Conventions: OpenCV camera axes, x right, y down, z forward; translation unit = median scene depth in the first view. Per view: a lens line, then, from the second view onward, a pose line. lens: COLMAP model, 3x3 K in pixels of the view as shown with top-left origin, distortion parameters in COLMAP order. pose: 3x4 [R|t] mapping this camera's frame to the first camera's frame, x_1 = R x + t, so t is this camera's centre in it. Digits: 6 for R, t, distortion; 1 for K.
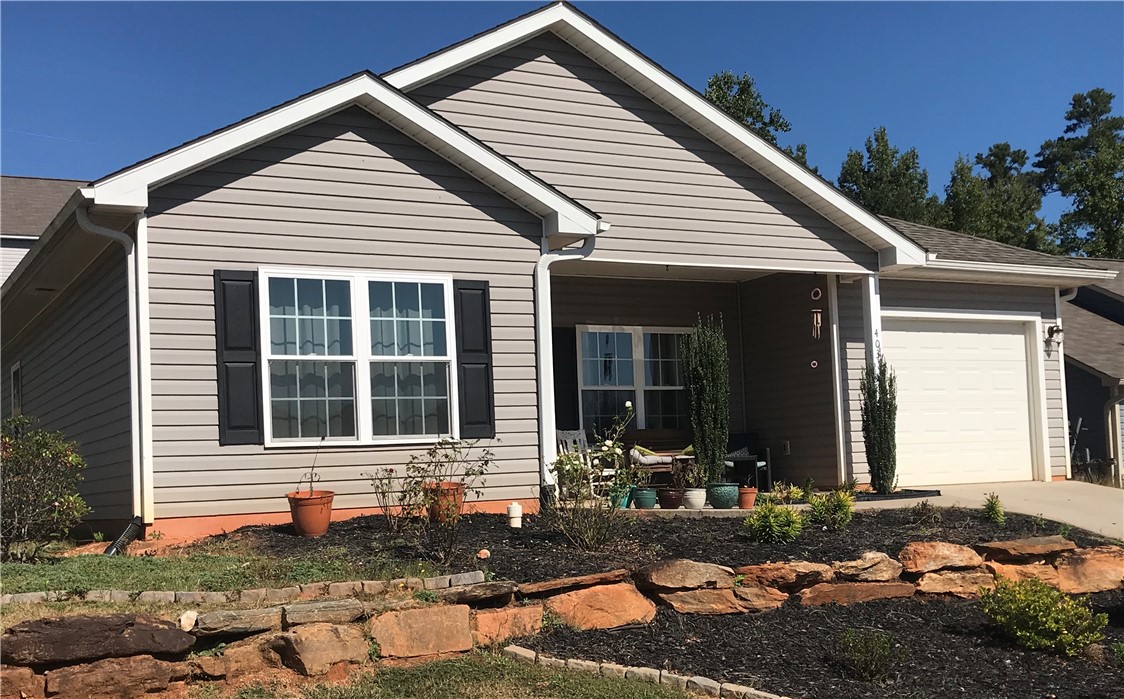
lens RADIAL K [[1339.3, 0, 562.0], [0, 1339.3, 349.5], [0, 0, 1]] dist [0.100538, -0.013121]
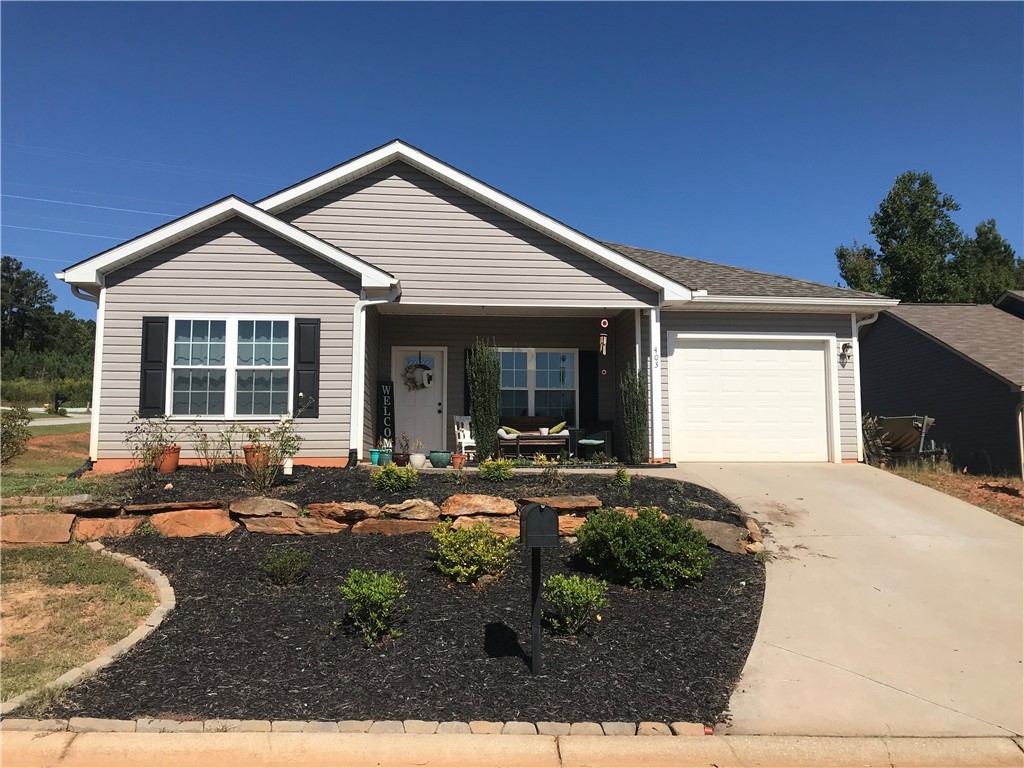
lens RADIAL K [[838.2, 0, 513.7], [0, 838.2, 335.5], [0, 0, 1]] dist [0.062793, -0.100971]
pose [[0.916158, -0.021158, -0.400258, 0.583591], [0.003700, 0.999010, -0.044339, 0.014627], [0.400800, 0.039141, 0.915329, 0.188591]]
